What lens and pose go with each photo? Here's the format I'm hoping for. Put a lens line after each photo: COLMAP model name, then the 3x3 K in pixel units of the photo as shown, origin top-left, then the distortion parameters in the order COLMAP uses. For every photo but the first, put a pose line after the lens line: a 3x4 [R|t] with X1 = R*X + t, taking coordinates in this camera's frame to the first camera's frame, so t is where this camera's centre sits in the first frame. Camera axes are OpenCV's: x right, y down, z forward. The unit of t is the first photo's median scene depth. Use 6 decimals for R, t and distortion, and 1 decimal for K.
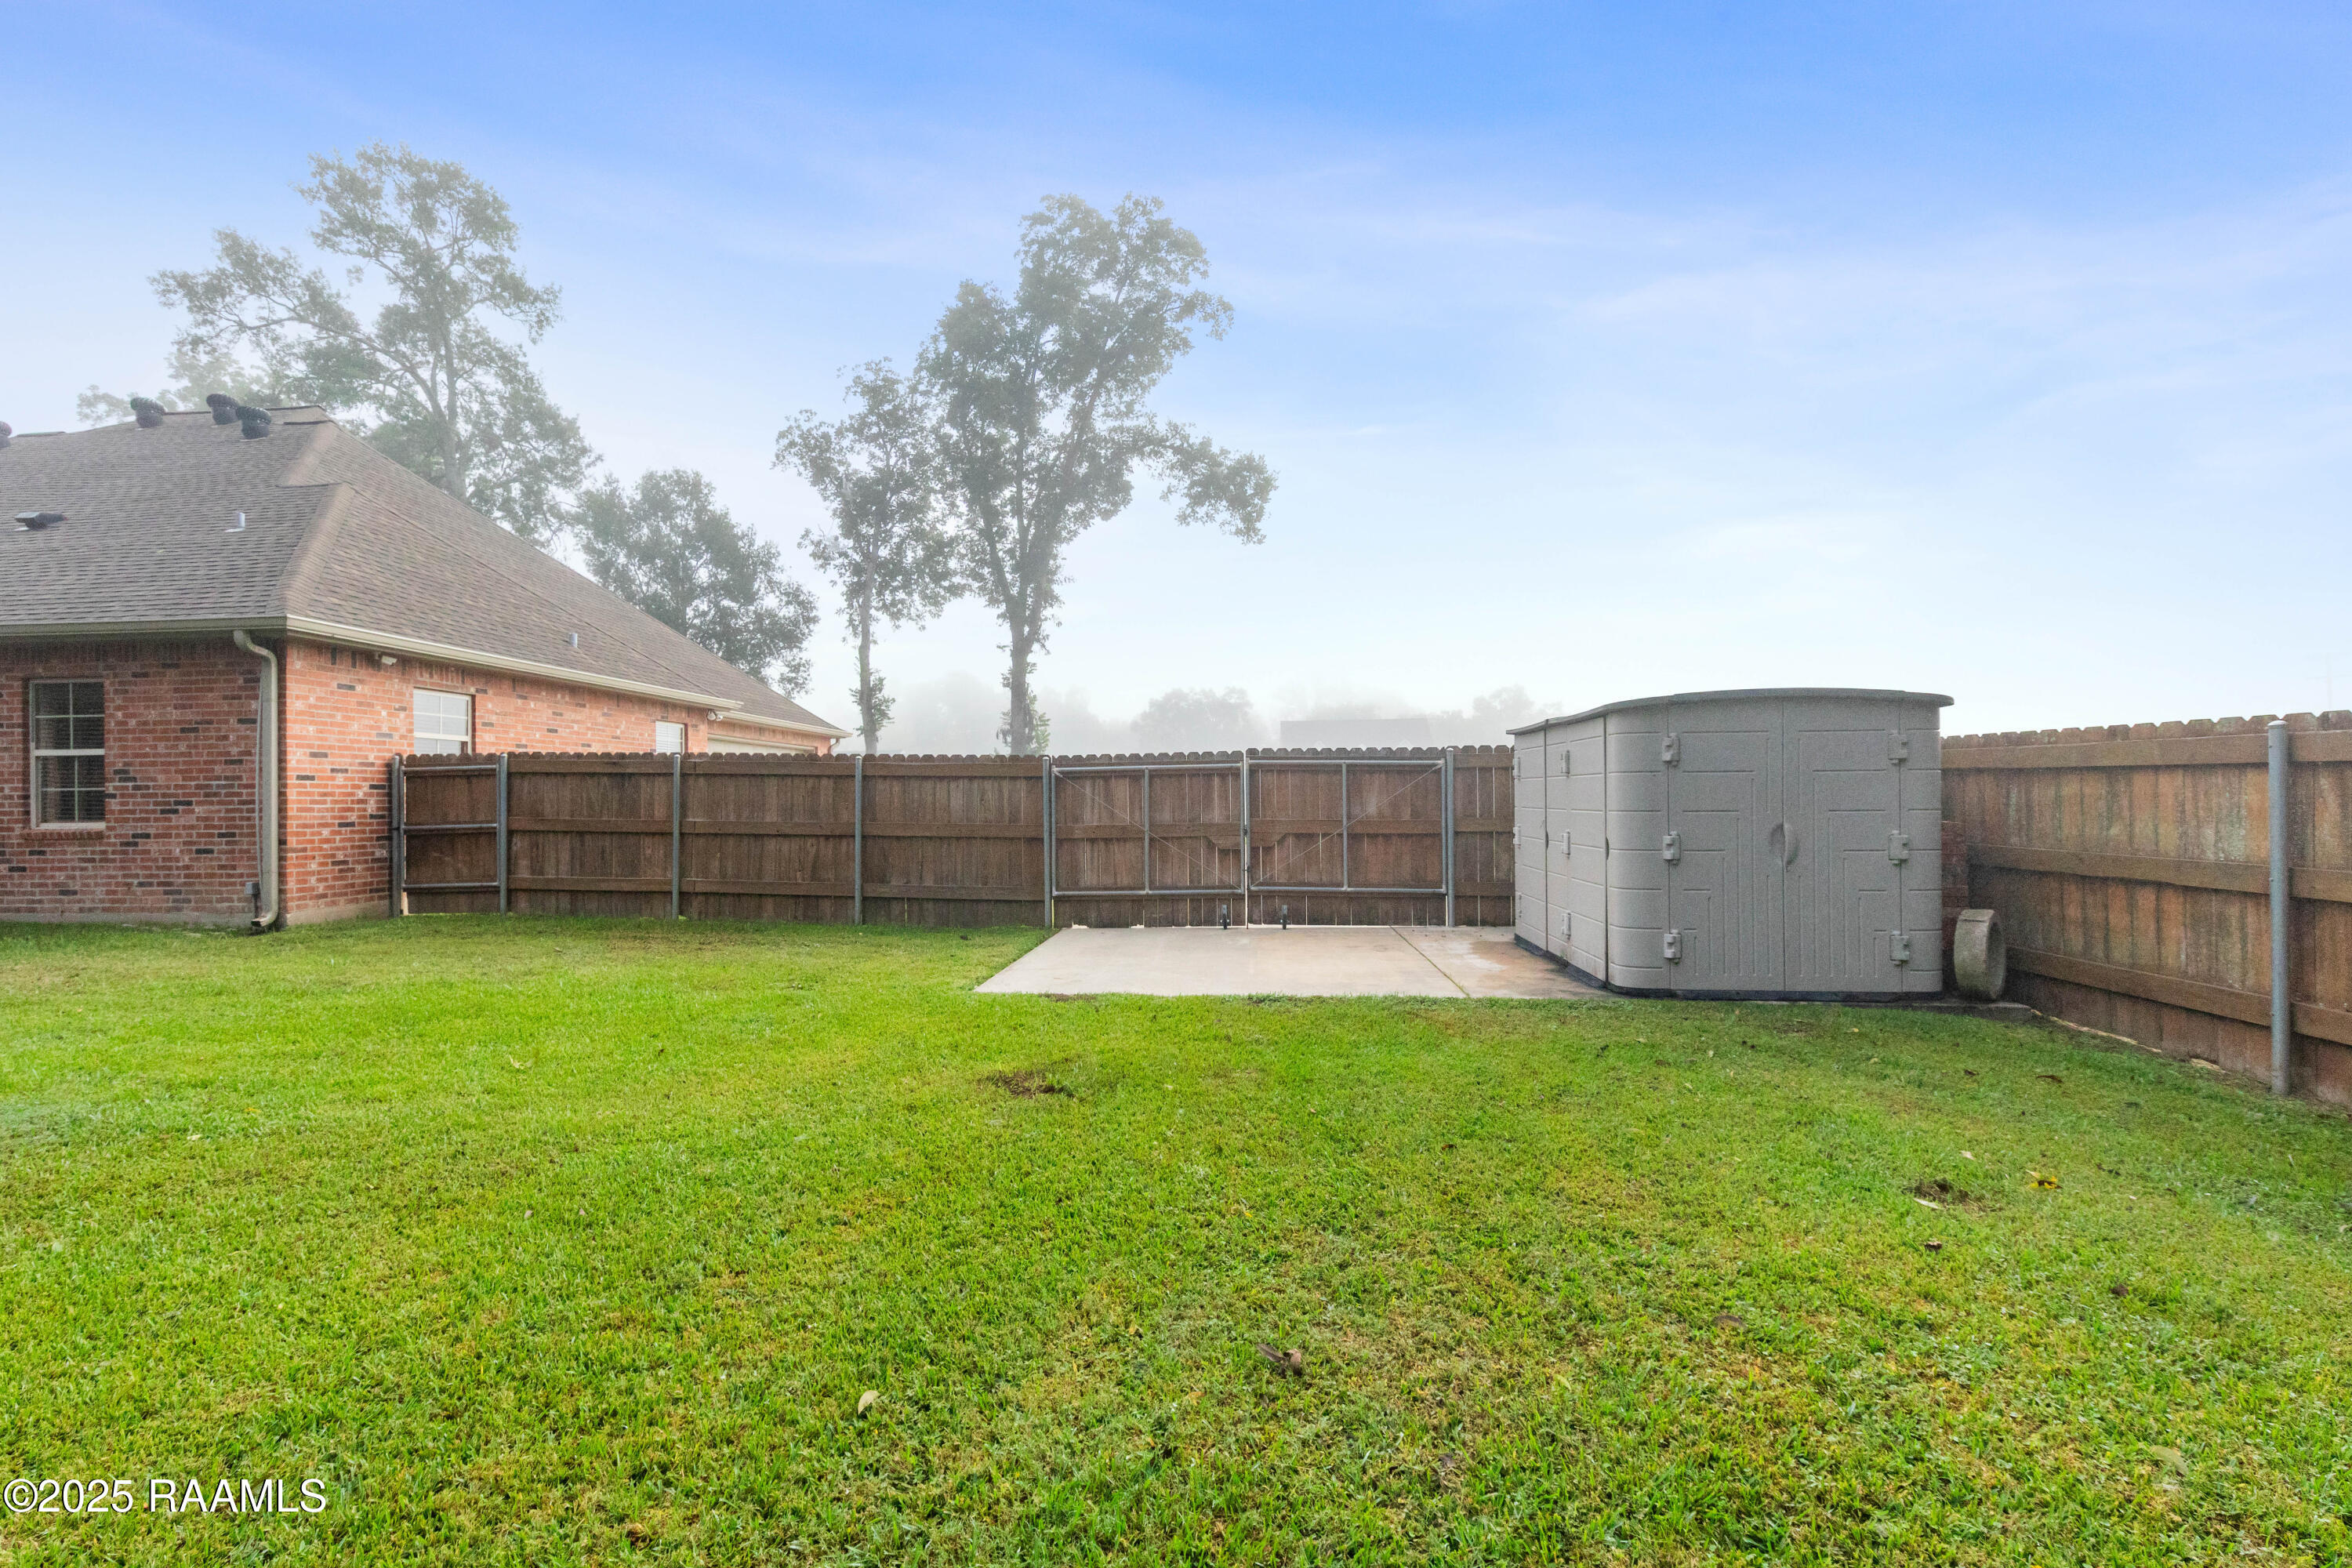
lens RADIAL K [[1001.1, 0, 1166.1], [0, 1001.1, 799.6], [0, 0, 1]] dist [0.000074, -0.000073]
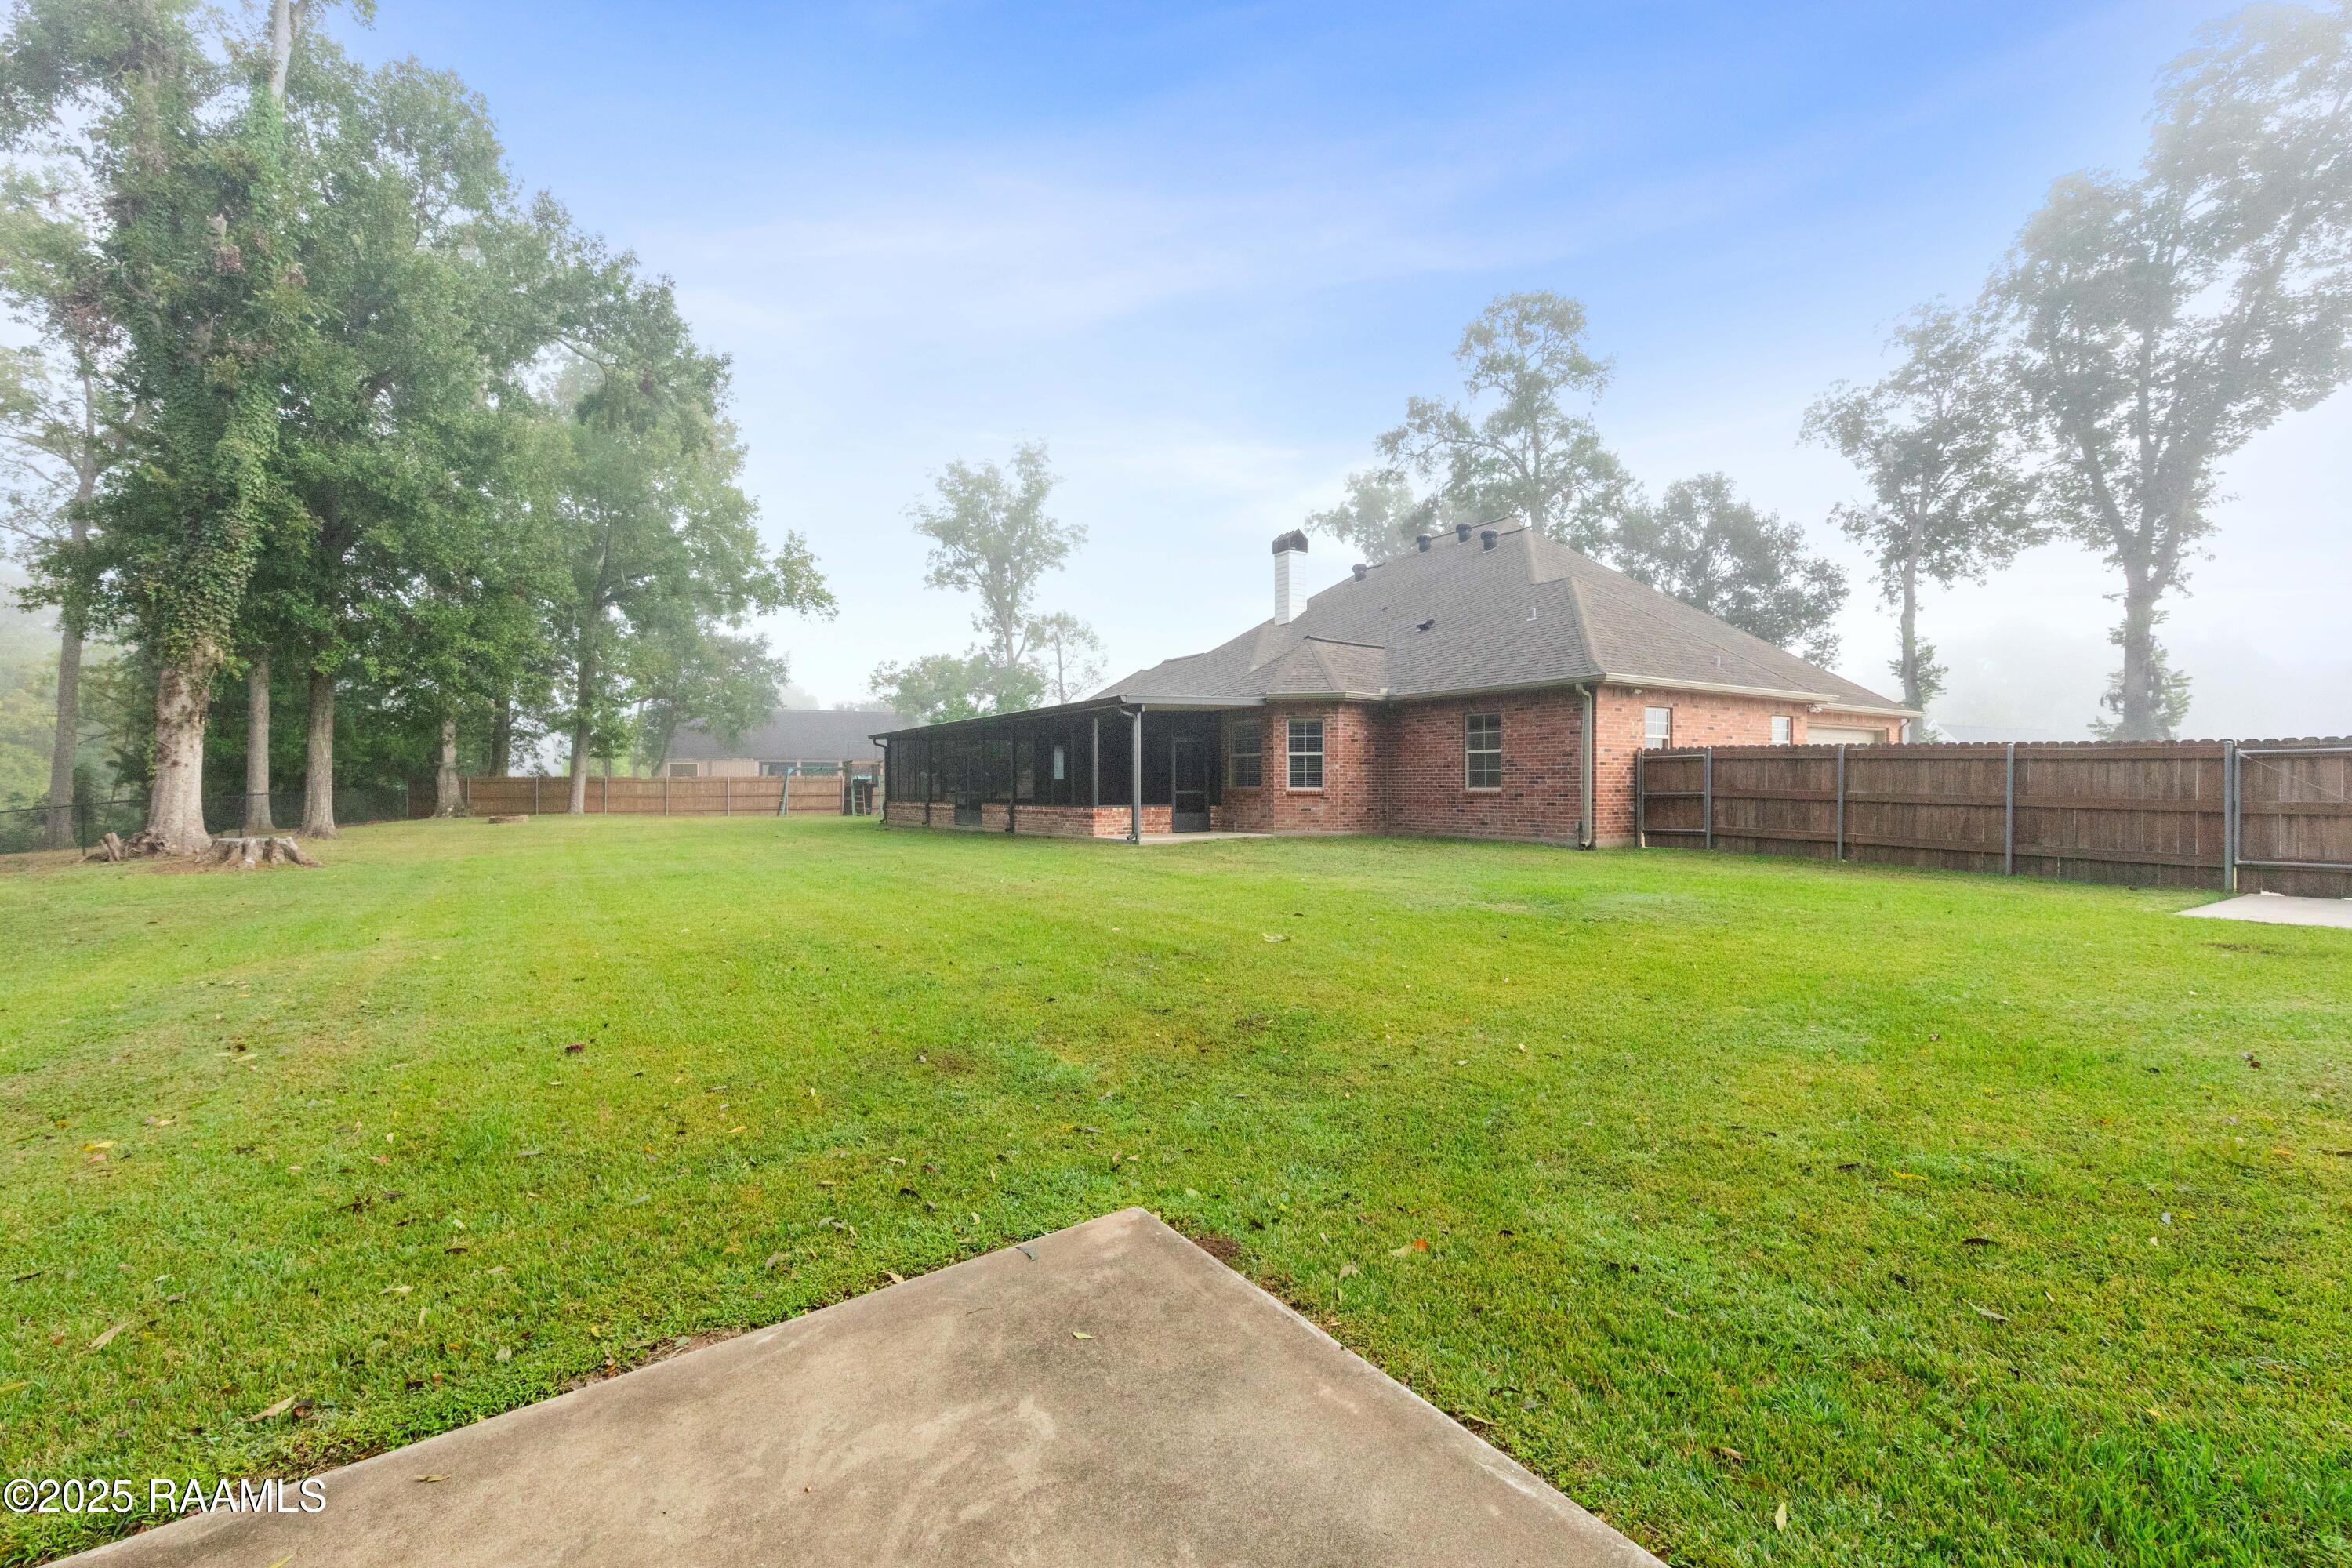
lens RADIAL K [[984.1, 0, 1163.5], [0, 984.1, 787.2], [0, 0, 1]] dist [0.004813, 0.000152]
pose [[0.613955, 0.012771, -0.789238, 0.005655], [-0.003462, 0.999903, 0.013486, -0.000303], [0.789333, -0.005548, 0.613940, -0.146836]]
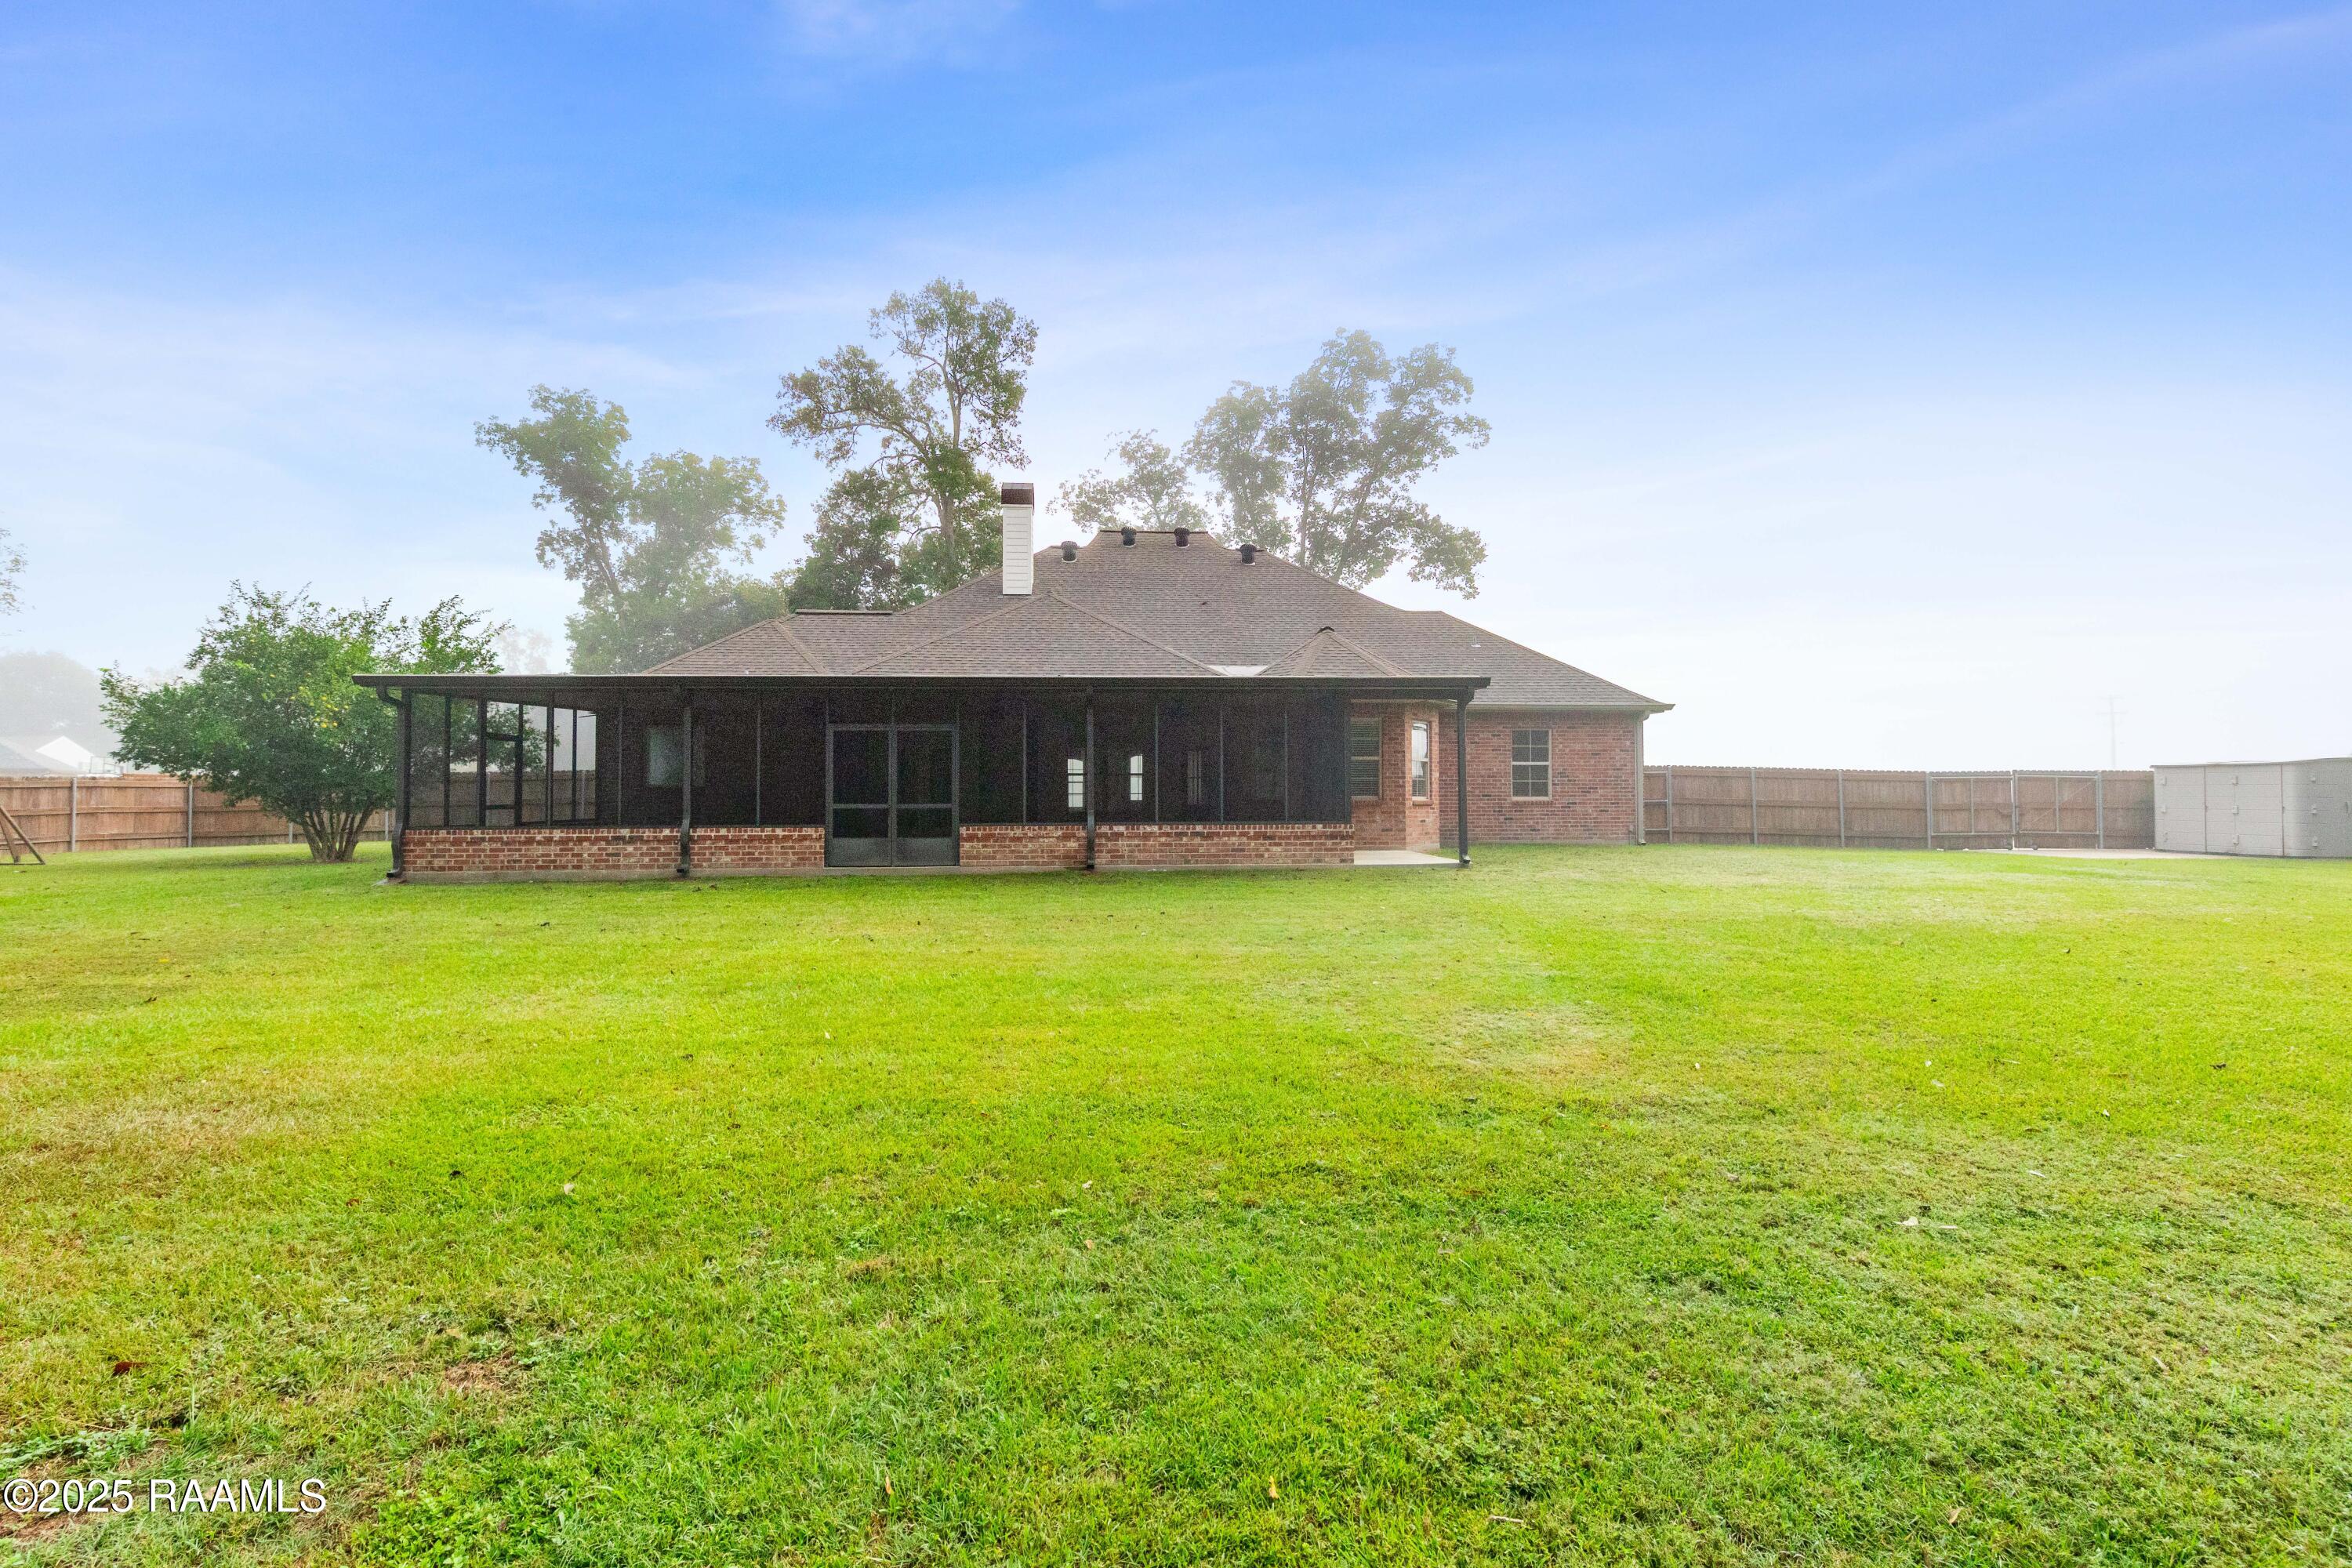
lens RADIAL K [[984.1, 0, 1163.5], [0, 984.1, 787.2], [0, 0, 1]] dist [0.004813, 0.000152]
pose [[0.989789, 0.012713, 0.141975, -0.483427], [-0.011511, 0.999891, -0.009281, 0.006972], [-0.142078, 0.007552, 0.989827, -0.210885]]
